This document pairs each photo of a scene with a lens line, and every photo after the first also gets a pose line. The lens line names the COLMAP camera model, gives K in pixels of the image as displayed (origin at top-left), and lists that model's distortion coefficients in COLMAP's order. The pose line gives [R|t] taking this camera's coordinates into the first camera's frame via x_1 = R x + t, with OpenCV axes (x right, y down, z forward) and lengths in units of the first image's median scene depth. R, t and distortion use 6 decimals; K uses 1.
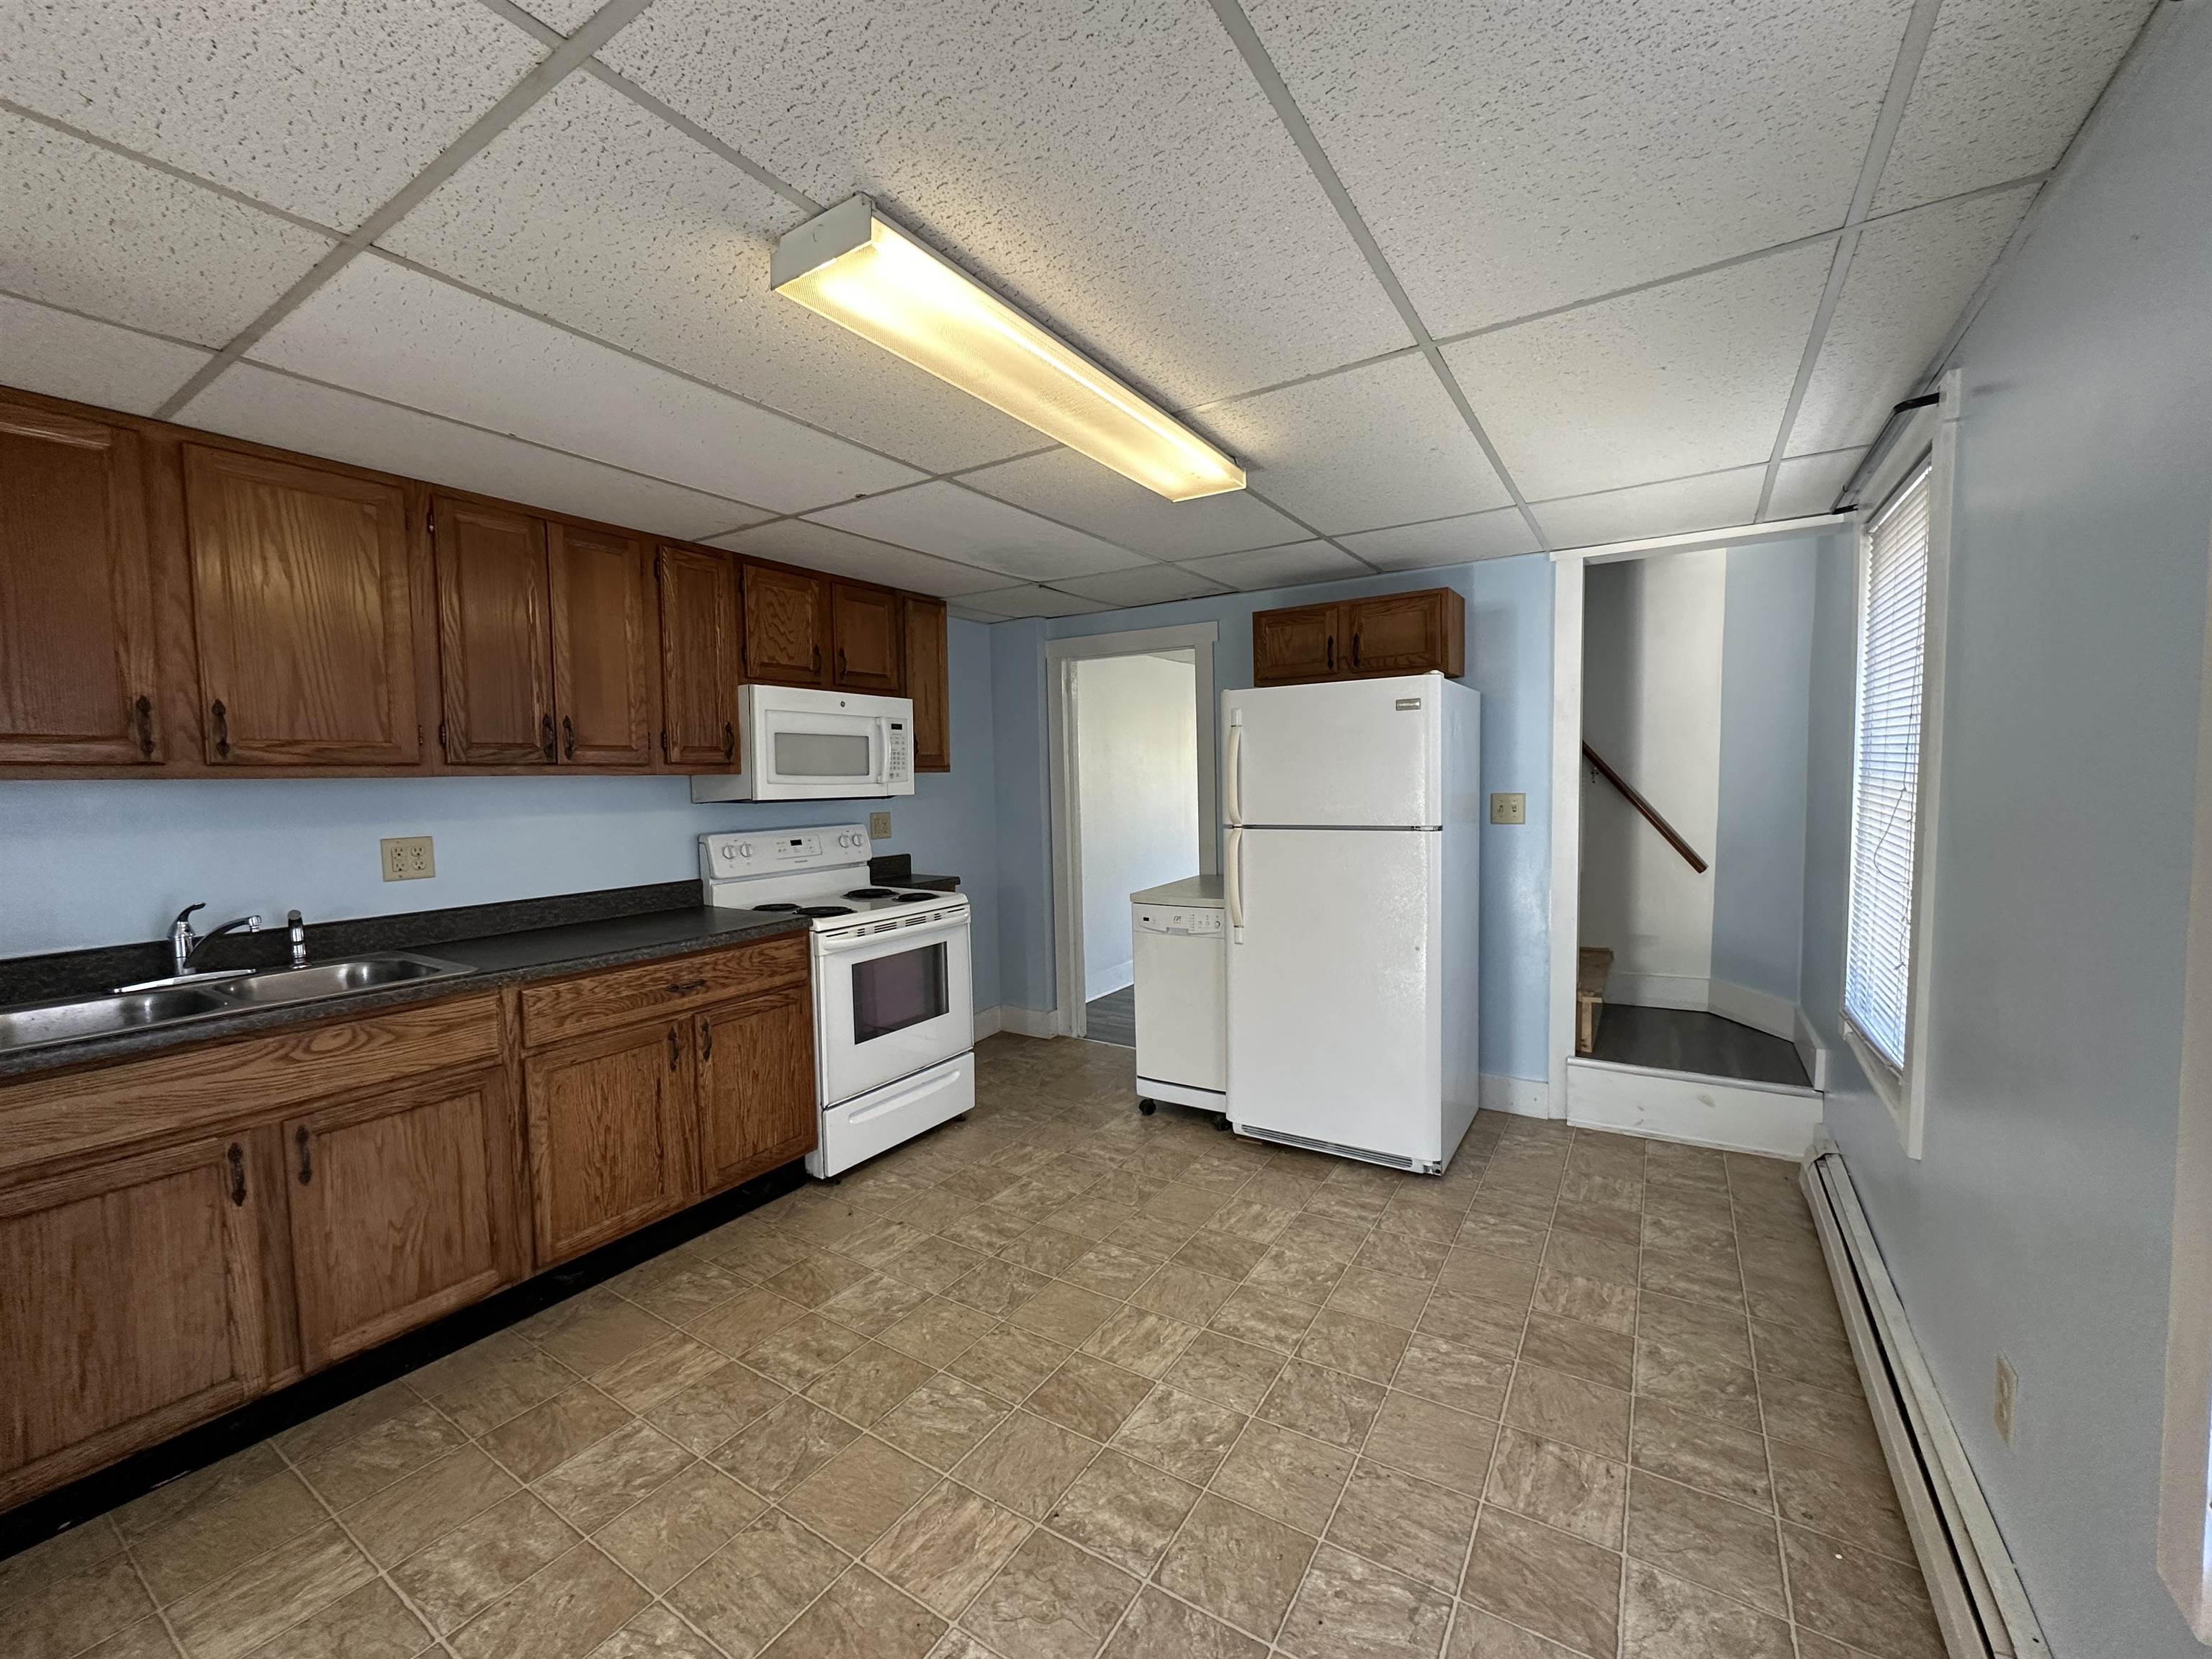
lens RADIAL K [[881.6, 0, 1099.2], [0, 881.6, 830.2], [0, 0, 1]] dist [-0.001845, 0.000375]
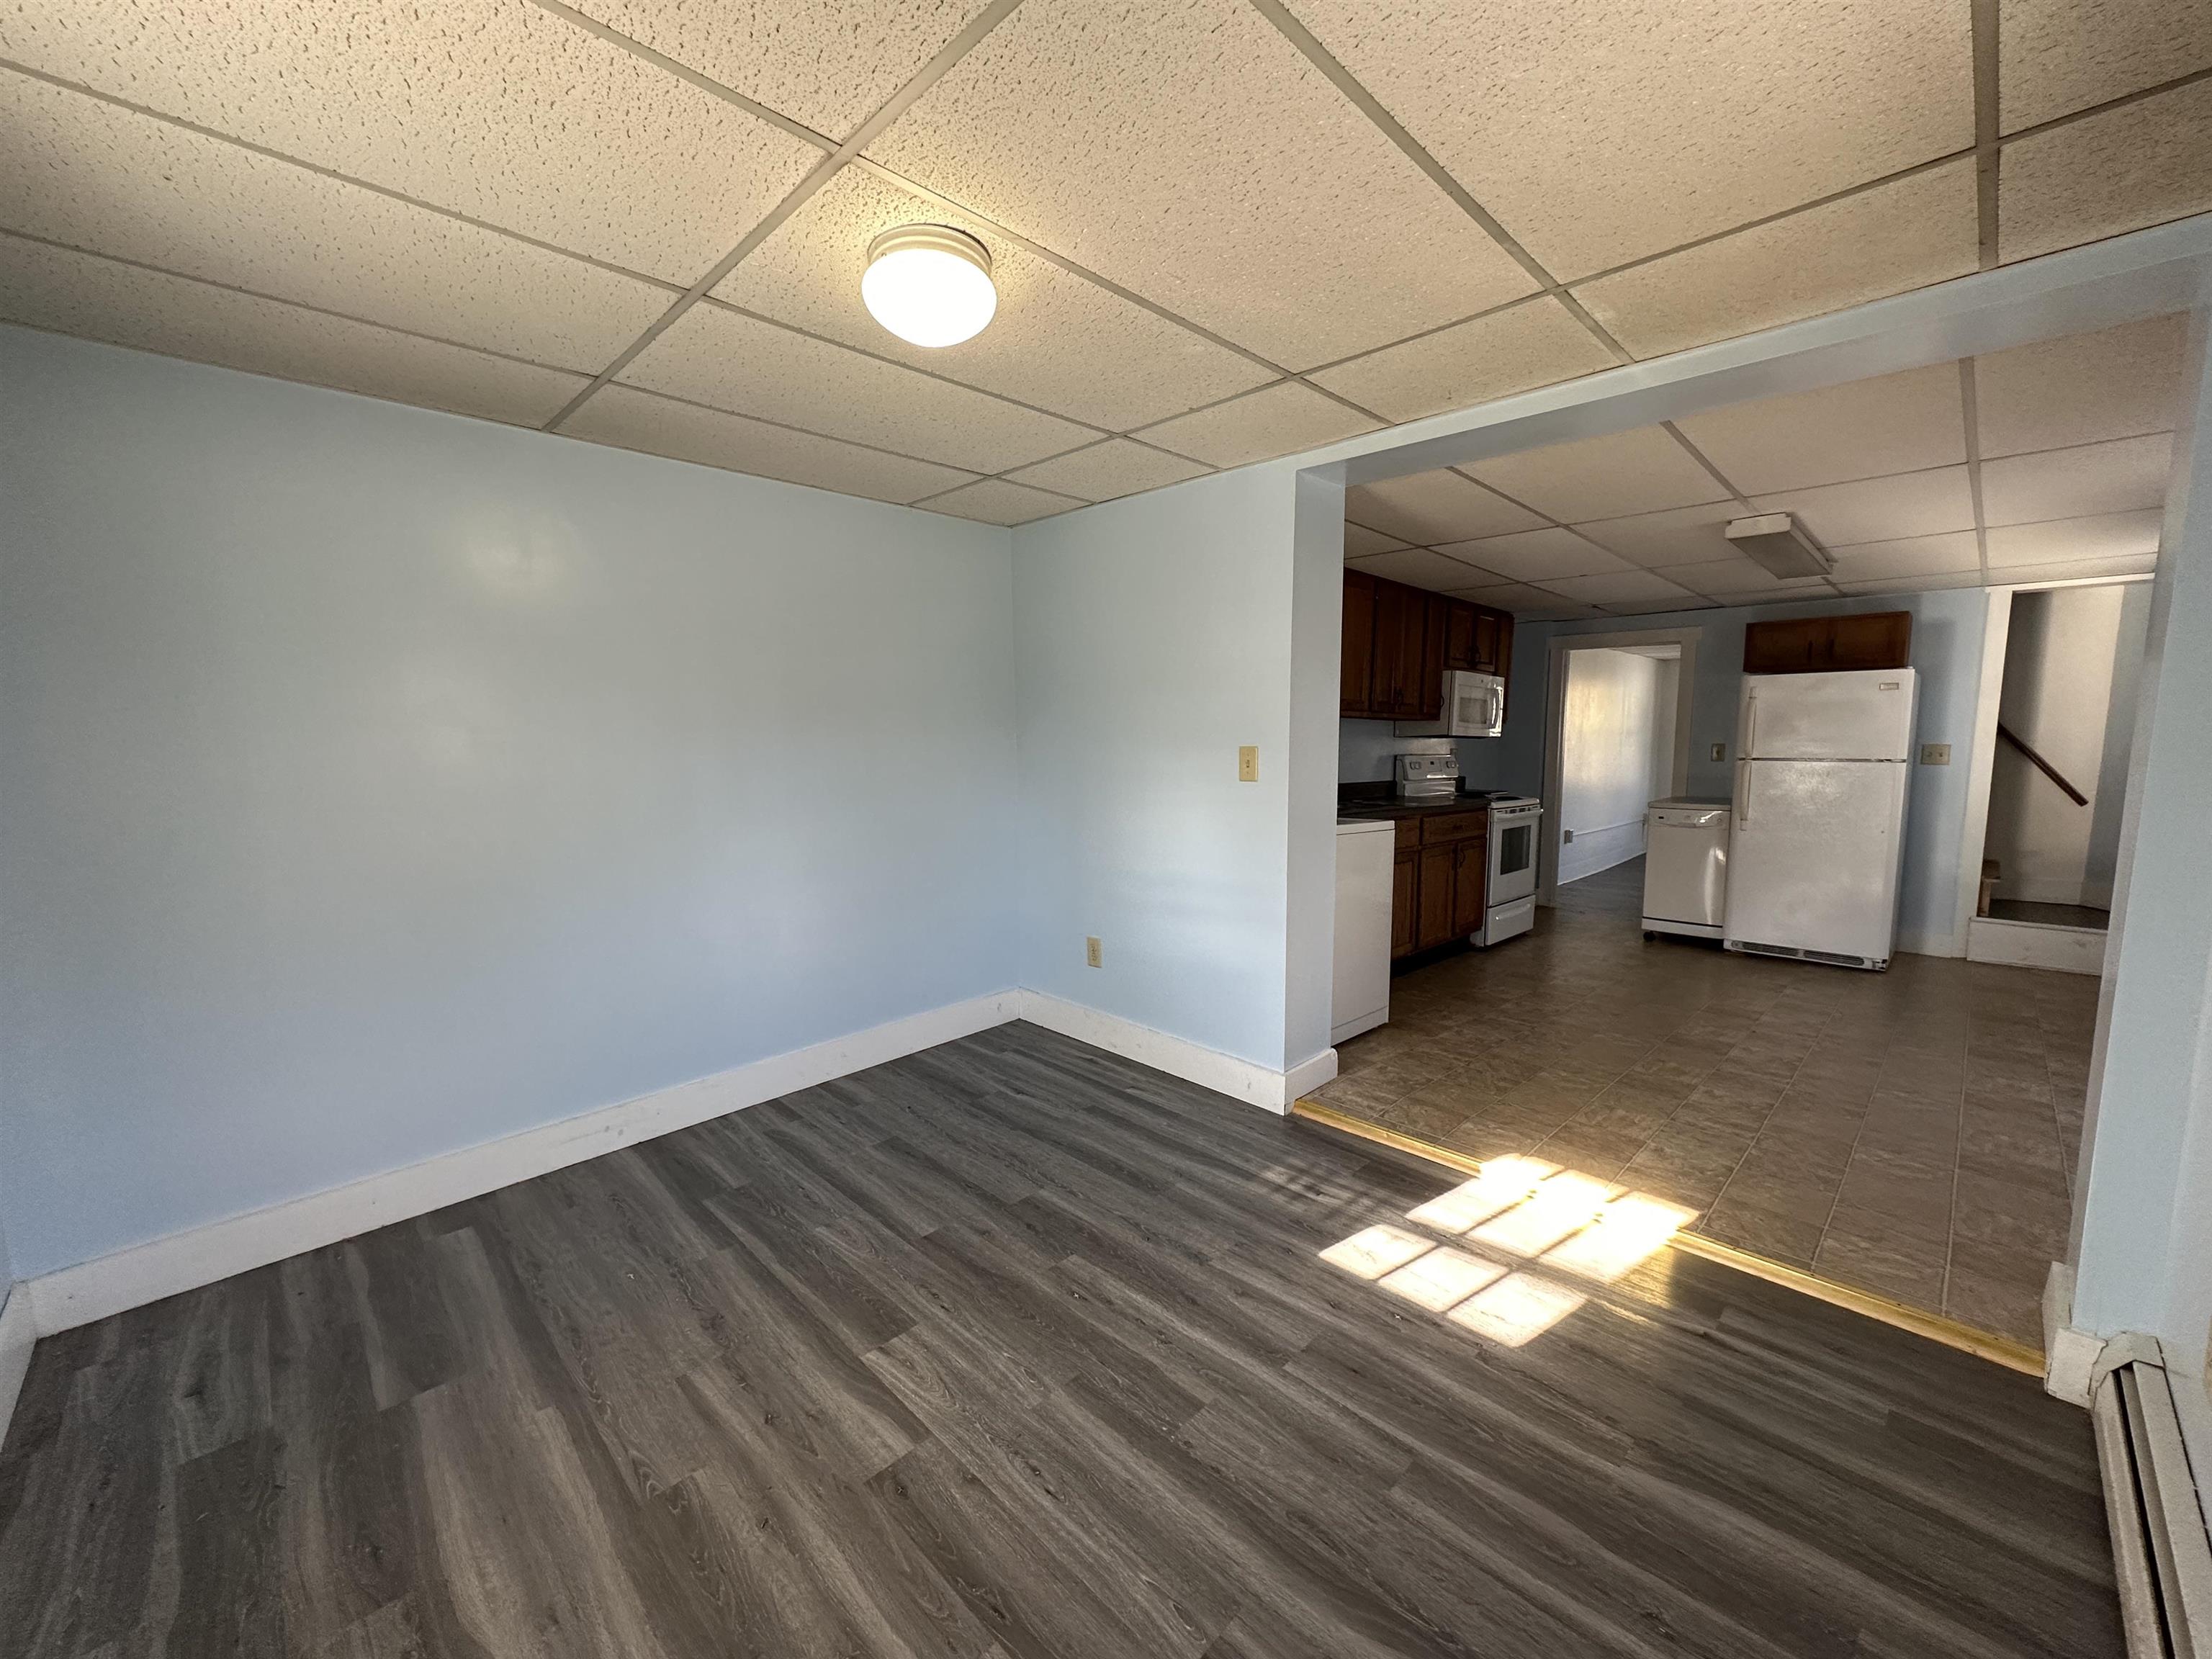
lens RADIAL K [[881.6, 0, 1097.5], [0, 881.6, 830.2], [0, 0, 1]] dist [-0.001845, 0.000375]
pose [[0.975712, 0.046648, -0.214032, -0.779055], [-0.037827, 0.998265, 0.045127, 0.116624], [0.215765, -0.035934, 0.975784, -1.013220]]
